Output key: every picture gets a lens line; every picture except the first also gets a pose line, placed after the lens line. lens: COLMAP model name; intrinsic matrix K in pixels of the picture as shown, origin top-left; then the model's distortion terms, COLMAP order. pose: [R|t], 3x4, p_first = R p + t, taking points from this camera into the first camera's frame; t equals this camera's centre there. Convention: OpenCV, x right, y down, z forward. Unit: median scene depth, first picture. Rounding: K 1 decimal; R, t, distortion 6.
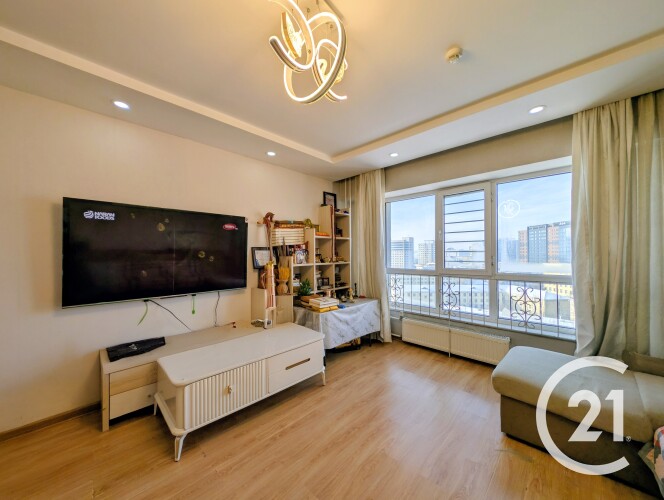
lens RADIAL K [[249.9, 0, 332.0], [0, 249.9, 250.0], [0, 0, 1]] dist [0.010761, -0.004916]
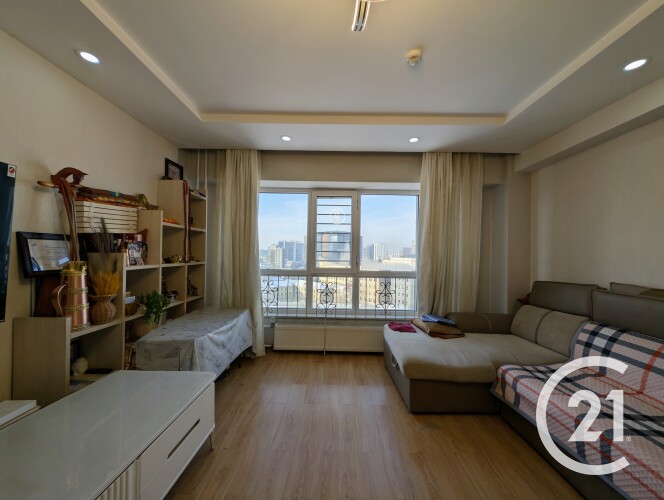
lens RADIAL K [[249.9, 0, 332.0], [0, 249.9, 250.0], [0, 0, 1]] dist [0.010761, -0.004916]
pose [[0.723315, 0.028619, 0.689925, -0.204677], [-0.031530, 0.999467, -0.008404, 0.007855], [-0.689798, -0.015675, 0.723832, 0.232436]]
